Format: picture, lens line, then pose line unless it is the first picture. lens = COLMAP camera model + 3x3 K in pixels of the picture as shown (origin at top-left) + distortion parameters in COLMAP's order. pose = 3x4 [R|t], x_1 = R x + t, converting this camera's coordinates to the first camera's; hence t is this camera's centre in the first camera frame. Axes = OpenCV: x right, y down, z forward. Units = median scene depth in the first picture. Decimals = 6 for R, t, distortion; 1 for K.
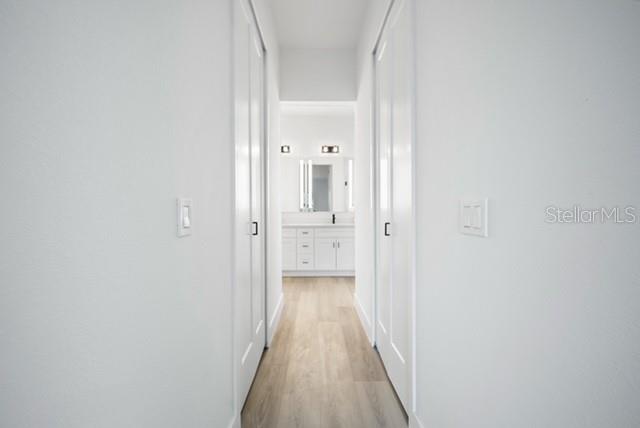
lens RADIAL K [[232.9, 0, 318.4], [0, 232.9, 211.9], [0, 0, 1]] dist [0.000329, -0.000062]
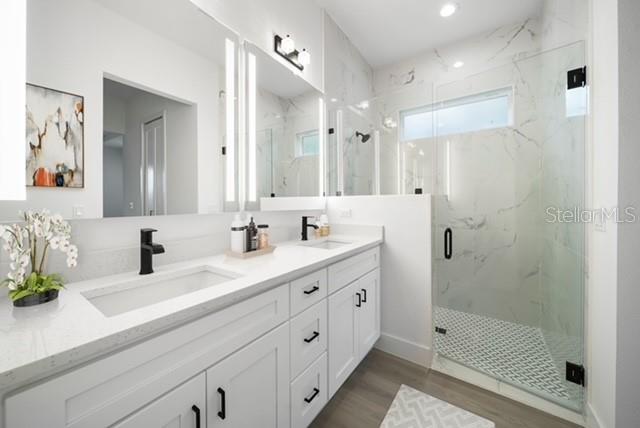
lens RADIAL K [[240.9, 0, 321.8], [0, 240.9, 201.4], [0, 0, 1]] dist [0.000341, 0.000001]
pose [[0.587895, 0.002513, 0.808933, -0.269484], [-0.005720, 0.999983, 0.001051, -0.017548], [-0.808917, -0.005244, 0.587899, 0.768516]]
